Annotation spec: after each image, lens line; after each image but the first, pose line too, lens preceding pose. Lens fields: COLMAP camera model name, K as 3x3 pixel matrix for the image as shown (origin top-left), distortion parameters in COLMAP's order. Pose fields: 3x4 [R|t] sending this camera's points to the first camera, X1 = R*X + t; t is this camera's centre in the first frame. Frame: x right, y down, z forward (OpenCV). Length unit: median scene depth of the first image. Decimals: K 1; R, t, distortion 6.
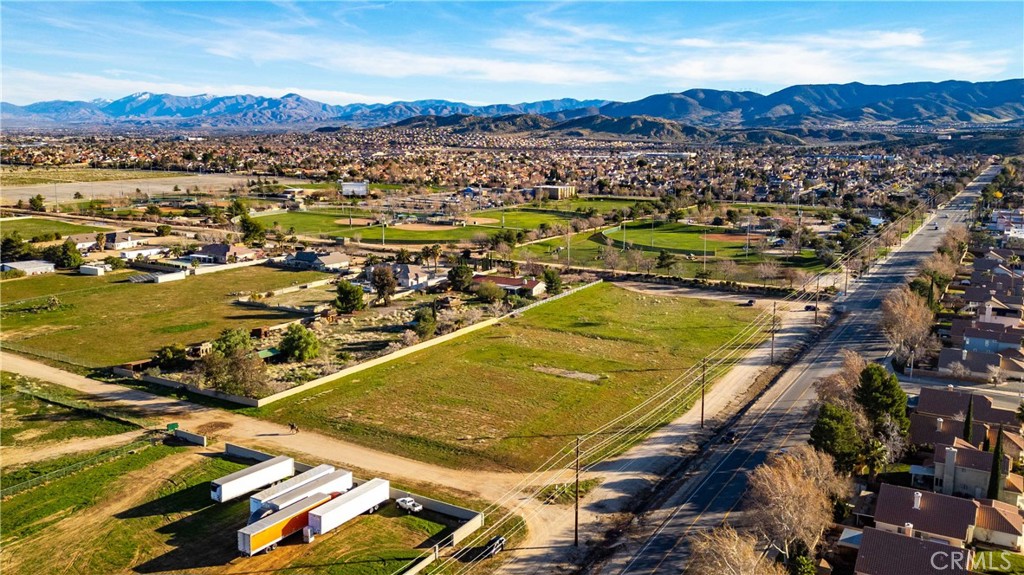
lens RADIAL K [[850.7, 0, 512.0], [0, 850.7, 287.5], [0, 0, 1]] dist [0.093270, -0.167852]
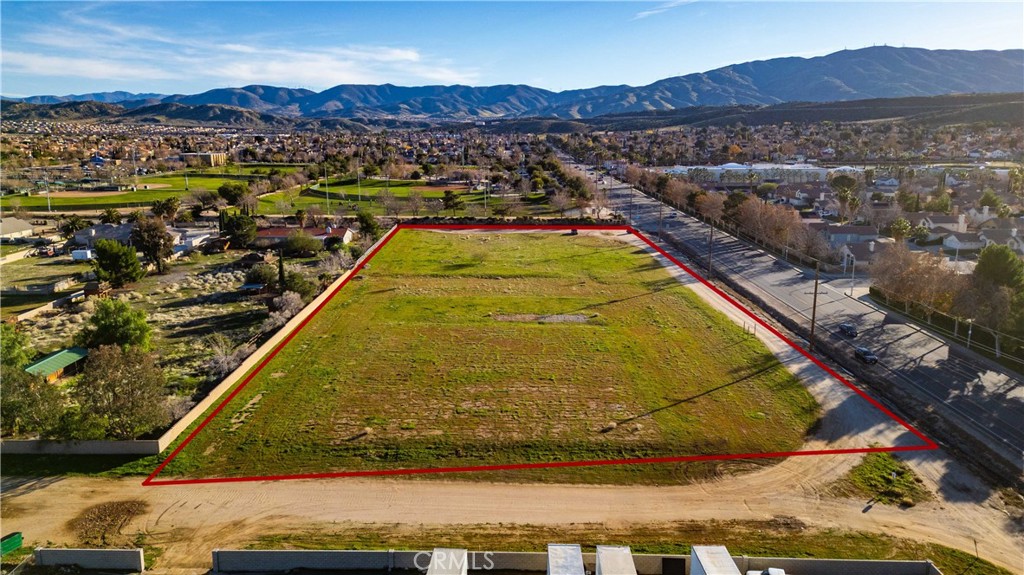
lens RADIAL K [[719.3, 0, 512.0], [0, 719.3, 287.5], [0, 0, 1]] dist [0.073557, -0.076598]
pose [[0.859527, -0.113173, 0.498402, -0.231978], [0.092222, 0.993512, 0.066556, 0.022836], [-0.502700, -0.011243, 0.864388, 0.376081]]
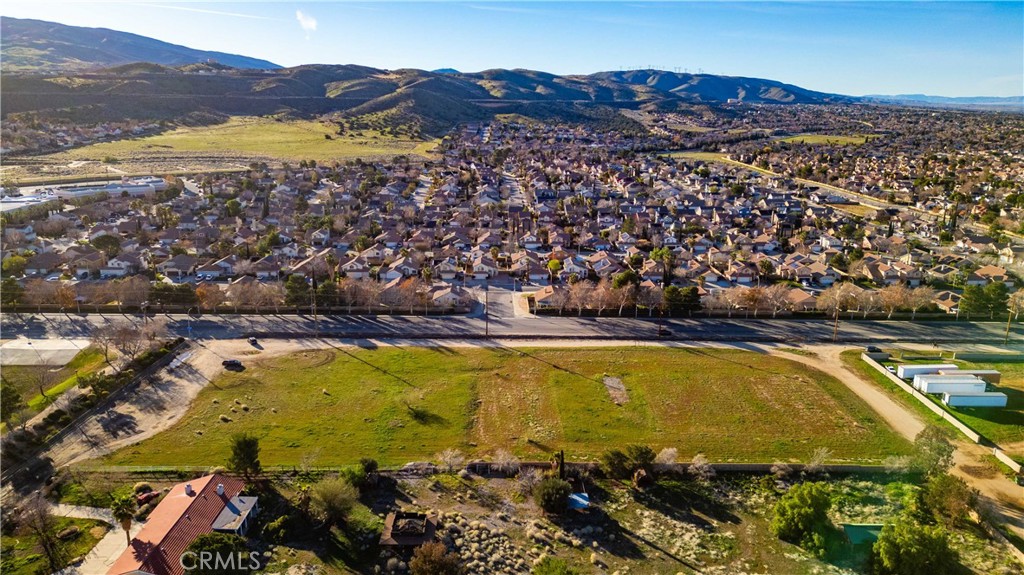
lens RADIAL K [[719.3, 0, 512.0], [0, 719.3, 287.5], [0, 0, 1]] dist [0.073557, -0.076598]
pose [[-0.532181, -0.228742, 0.815144, -0.497638], [0.127114, 0.930308, 0.344048, -0.301898], [-0.837034, 0.286712, -0.466016, 1.256483]]
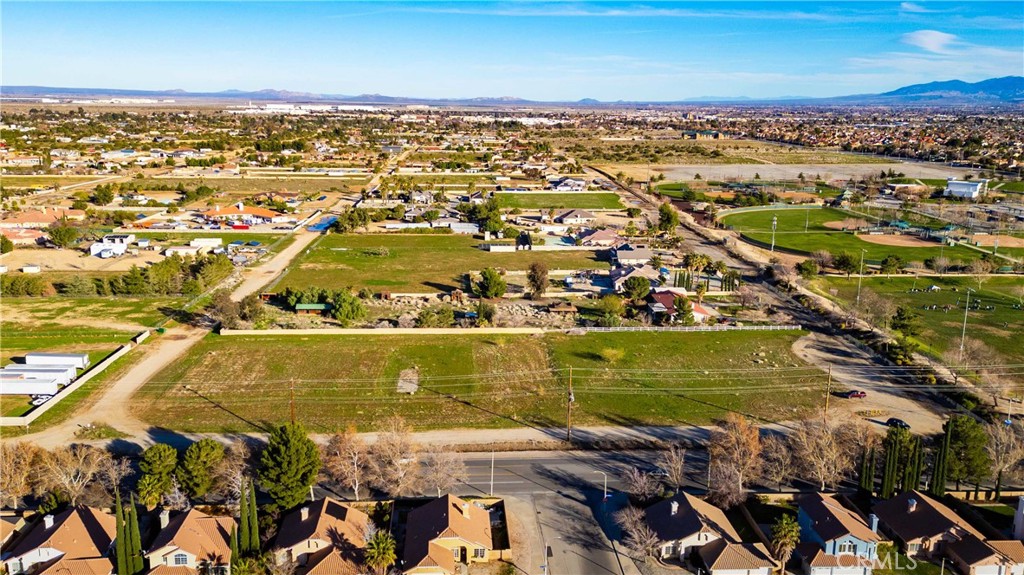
lens RADIAL K [[850.7, 0, 512.0], [0, 850.7, 287.5], [0, 0, 1]] dist [0.093270, -0.167852]
pose [[0.563862, 0.176362, -0.806818, 0.790046], [-0.155354, 0.982143, 0.106114, -0.116838], [0.811126, 0.065509, 0.581192, 0.408406]]
